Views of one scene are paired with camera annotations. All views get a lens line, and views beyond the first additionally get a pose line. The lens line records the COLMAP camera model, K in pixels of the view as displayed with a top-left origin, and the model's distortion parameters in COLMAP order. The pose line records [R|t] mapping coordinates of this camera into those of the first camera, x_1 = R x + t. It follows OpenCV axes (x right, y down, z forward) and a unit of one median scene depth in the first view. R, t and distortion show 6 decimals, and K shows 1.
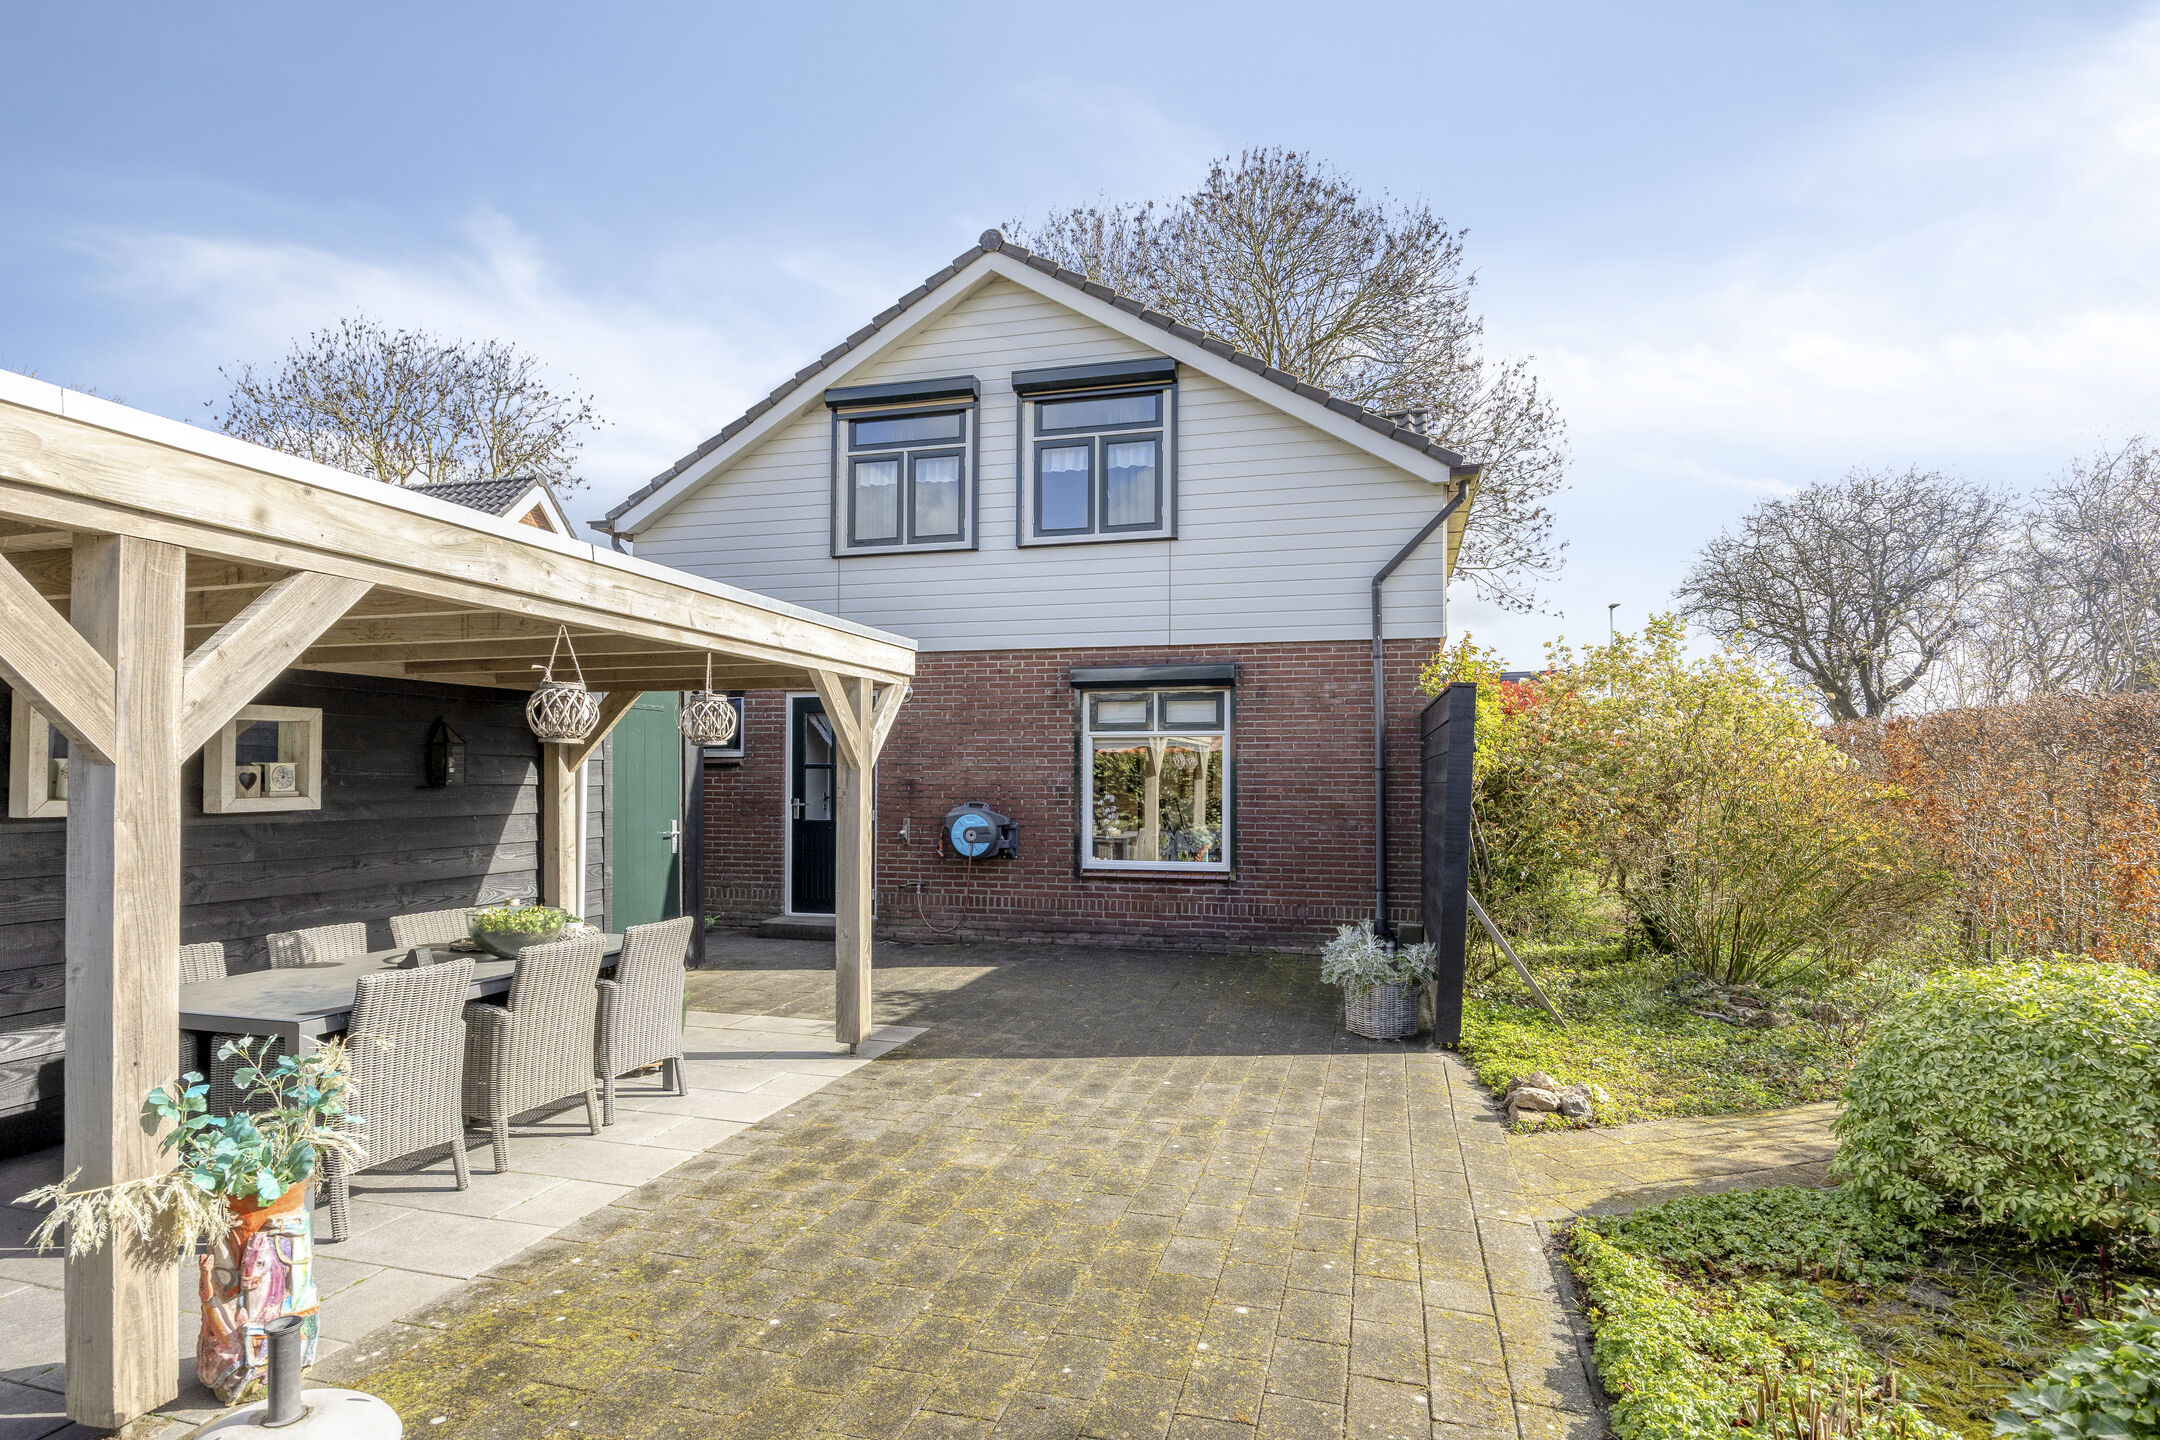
lens RADIAL K [[1116.3, 0, 1080.0], [0, 1116.3, 720.0], [0, 0, 1]] dist [-0.005262, -0.003110]
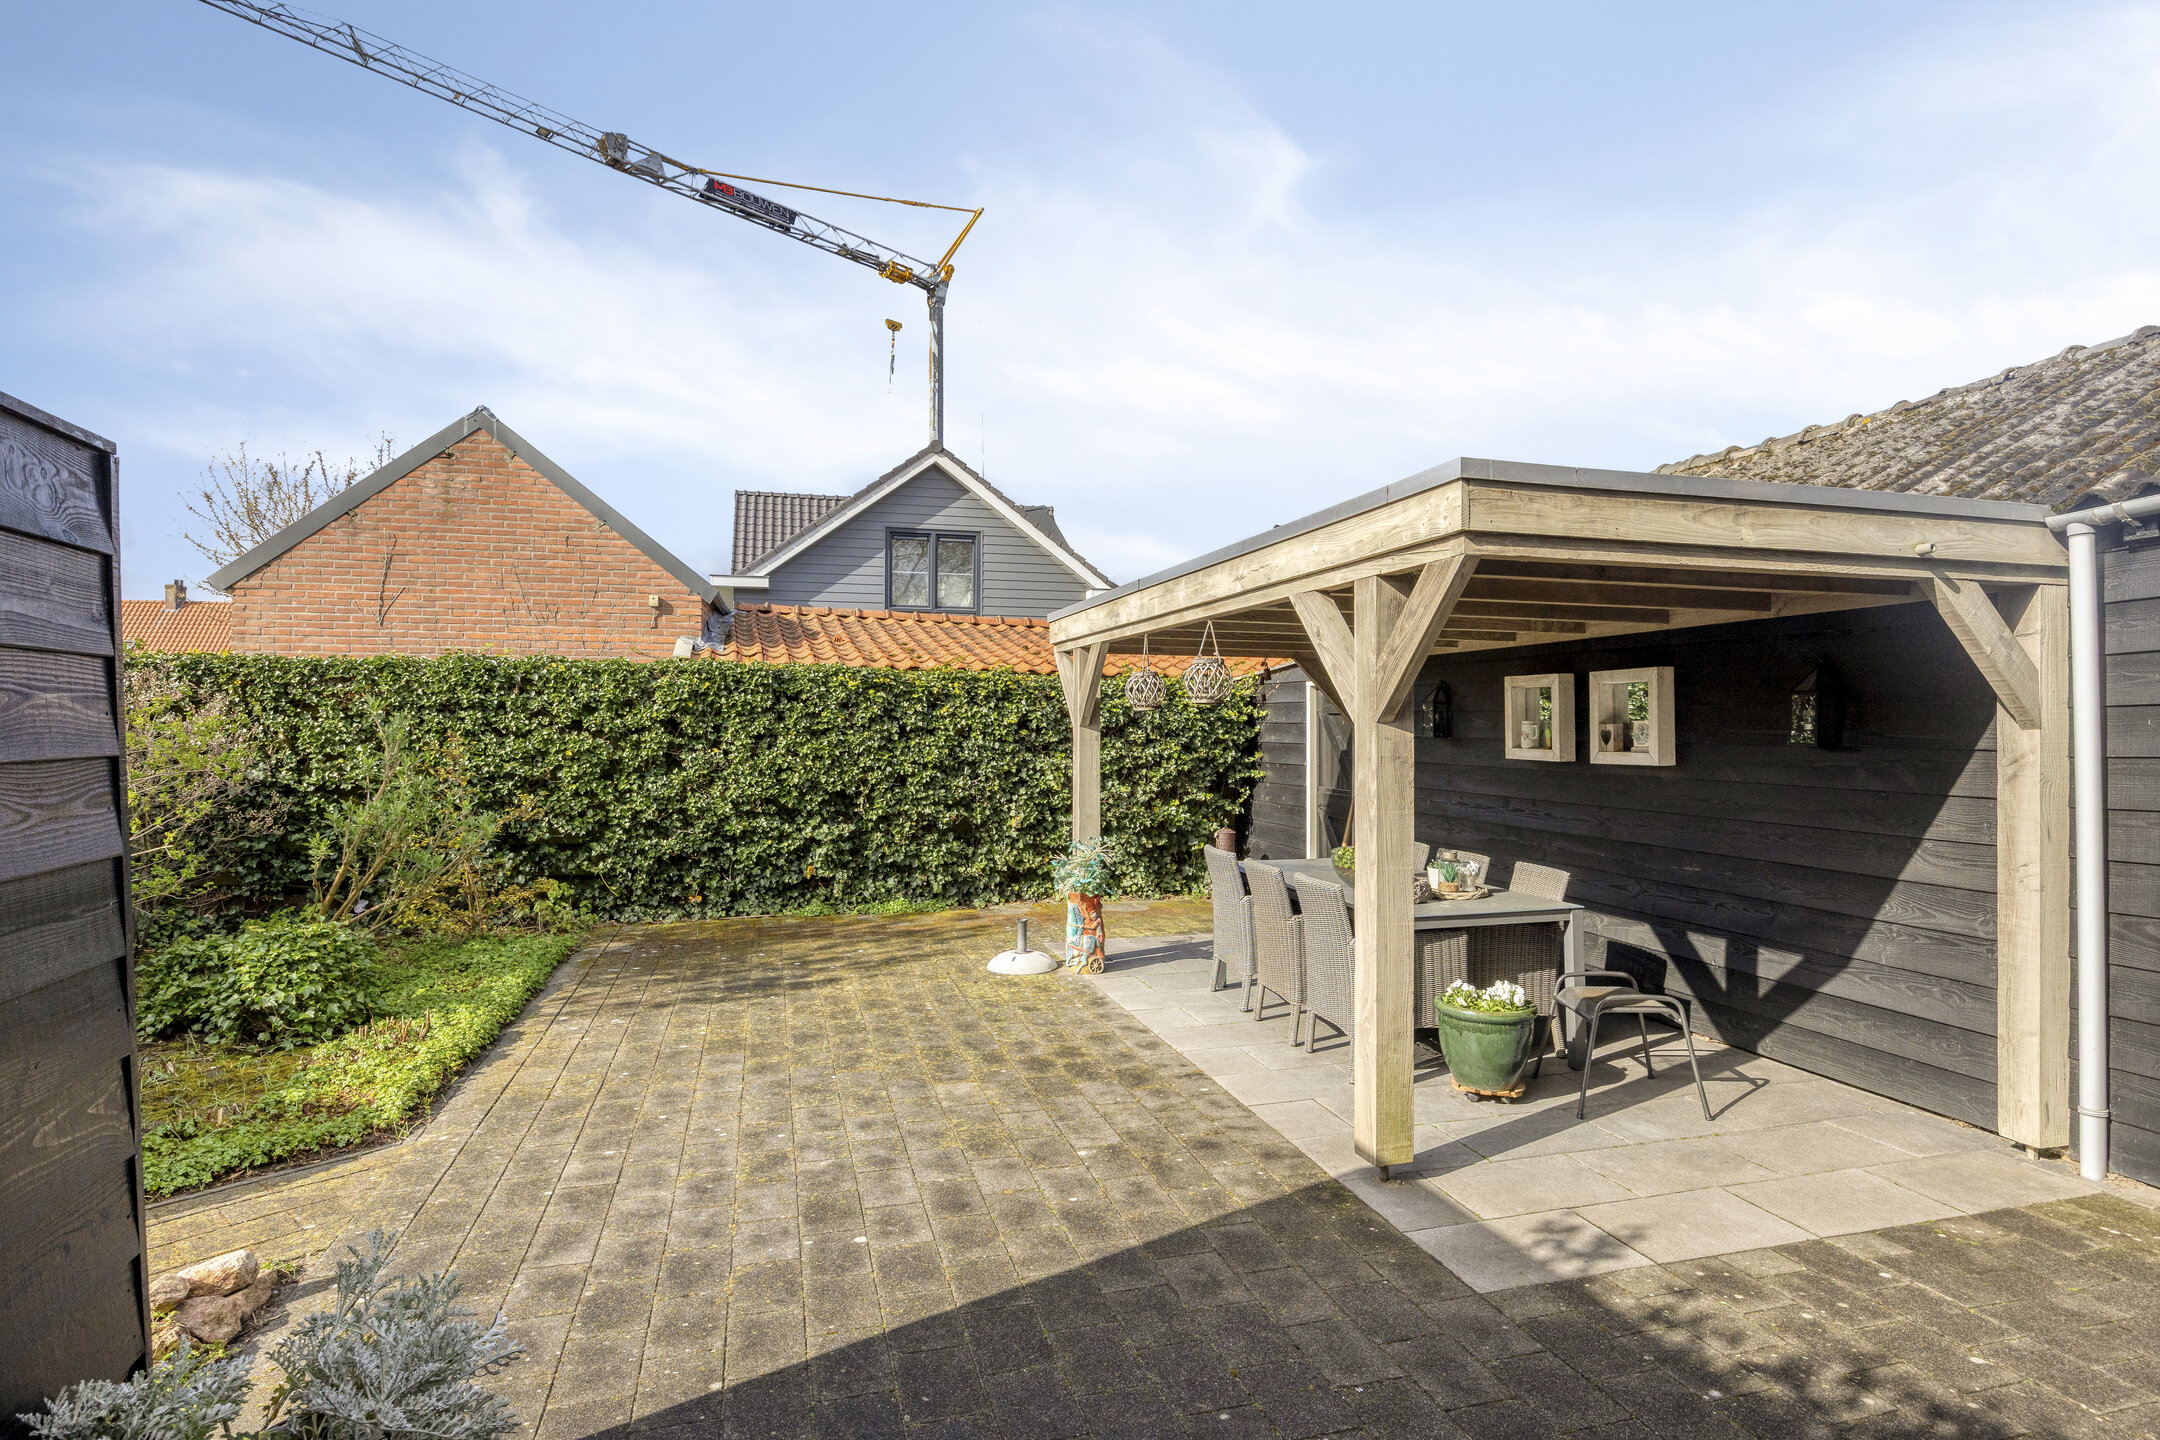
lens RADIAL K [[1116.3, 0, 1080.0], [0, 1116.3, 720.0], [0, 0, 1]] dist [-0.005262, -0.003110]
pose [[-0.856582, -0.005316, -0.515983, 0.315155], [0.023351, 0.998523, -0.049053, 0.082490], [0.515482, -0.054067, -0.855193, 1.735350]]
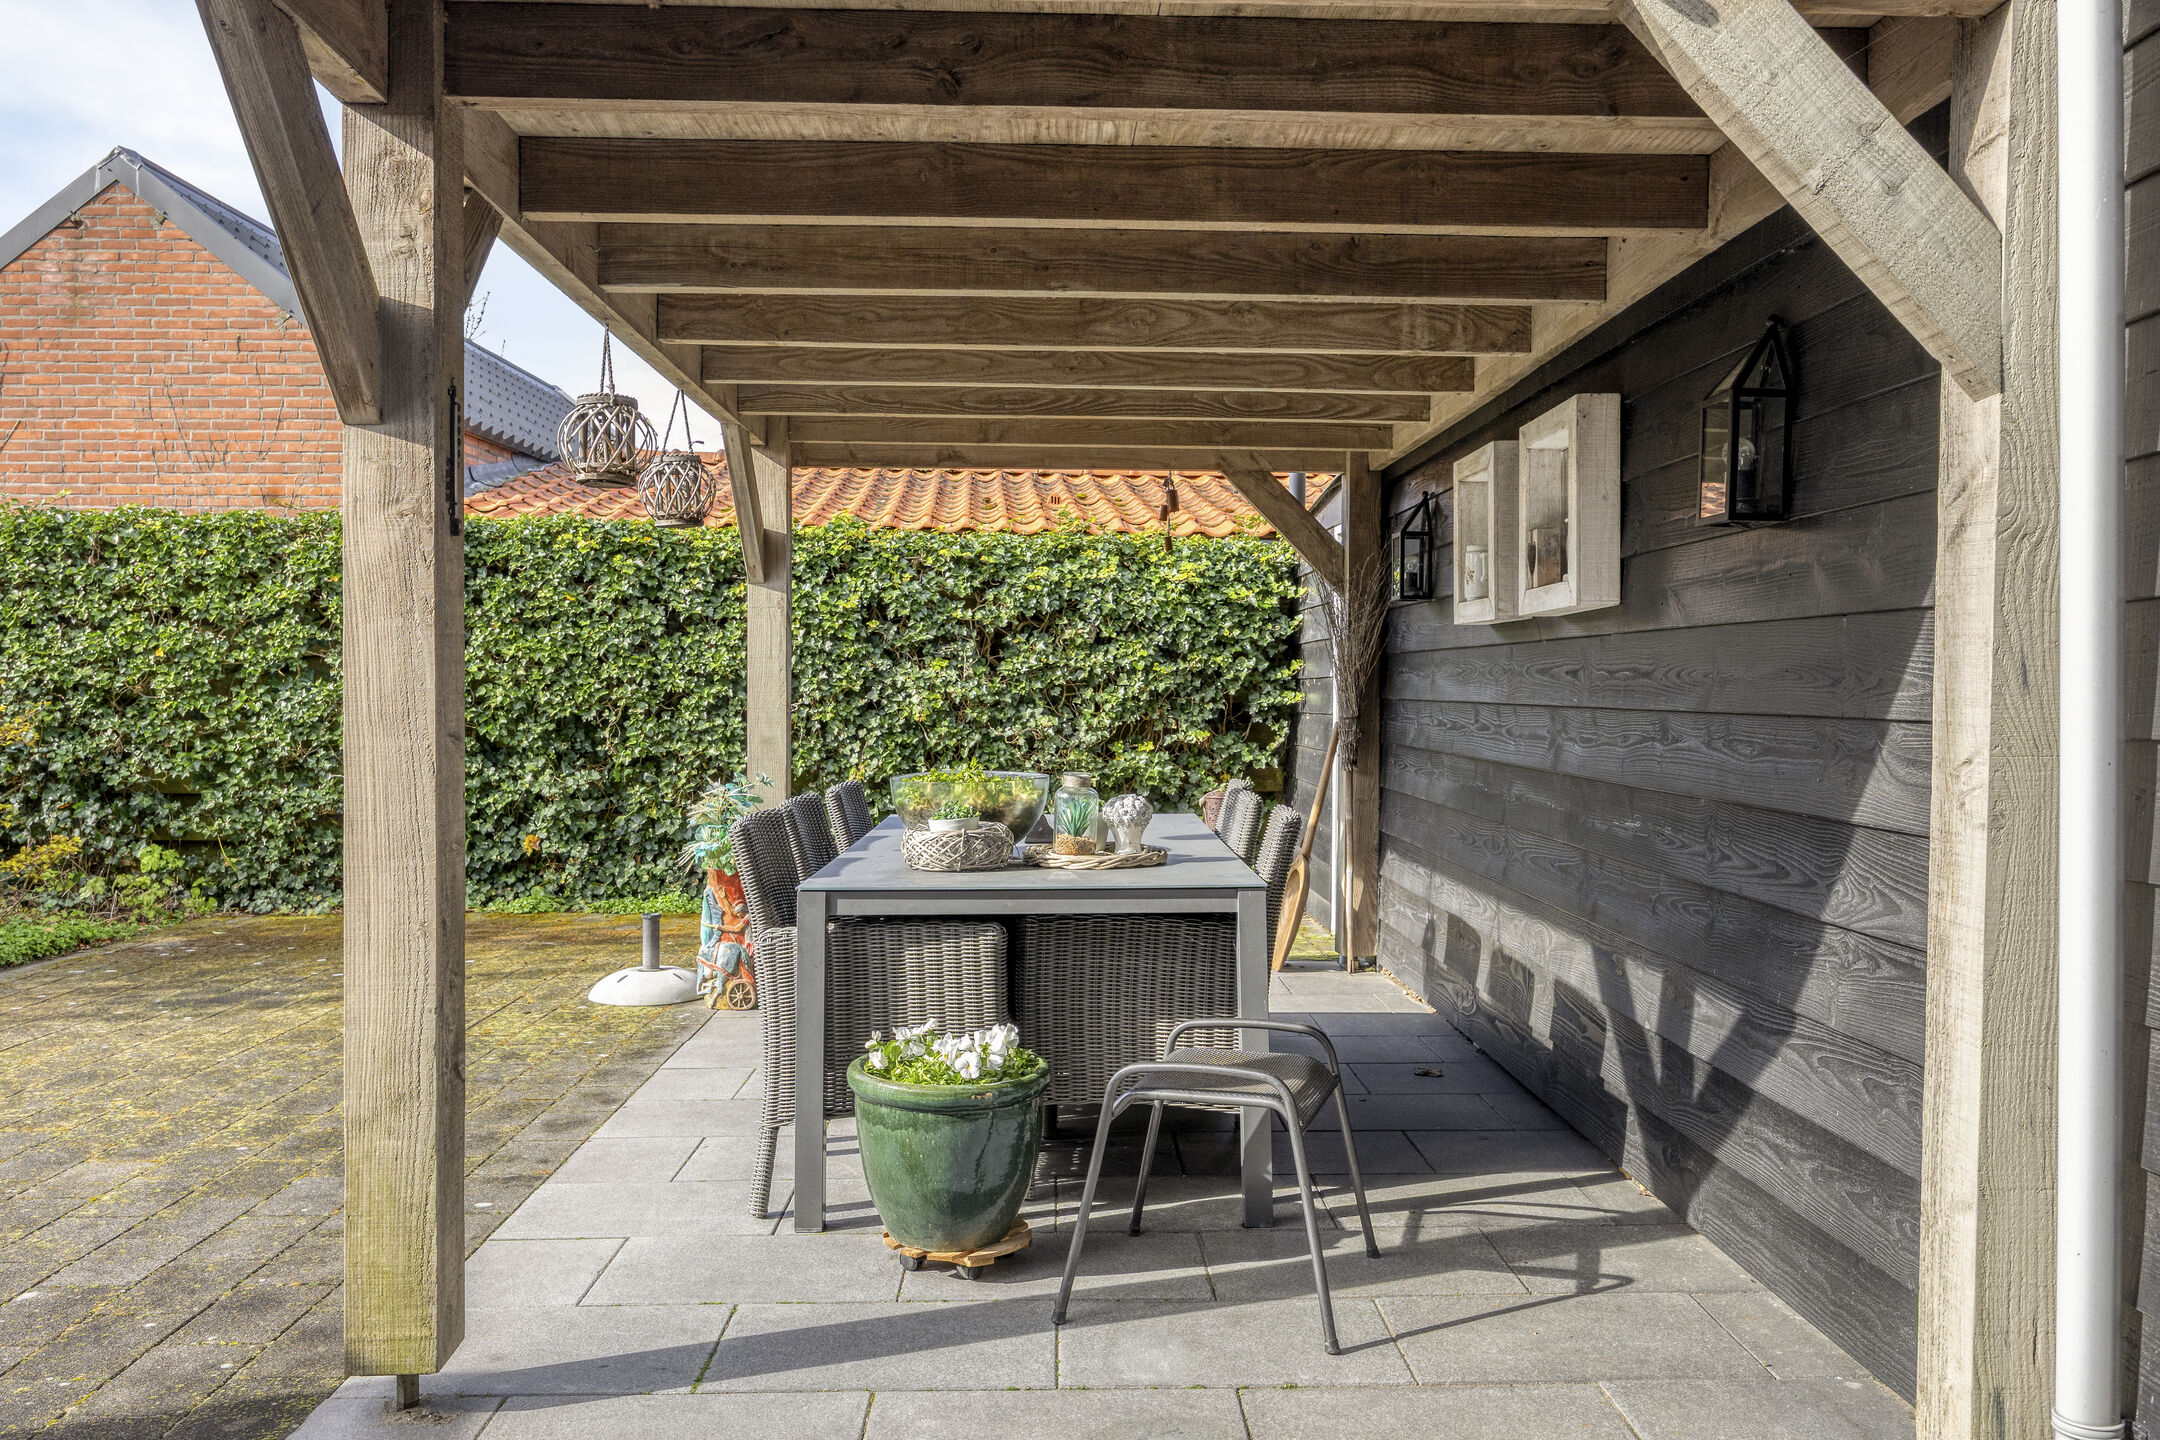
lens RADIAL K [[1675.6, 0, 1080.0], [0, 1675.6, 720.0], [0, 0, 1]] dist [-0.001629, -0.004152]
pose [[-0.955043, 0.003037, -0.296452, -0.287325], [0.012011, 0.999523, -0.028454, 0.158857], [0.296224, -0.030735, -0.954624, 1.759249]]
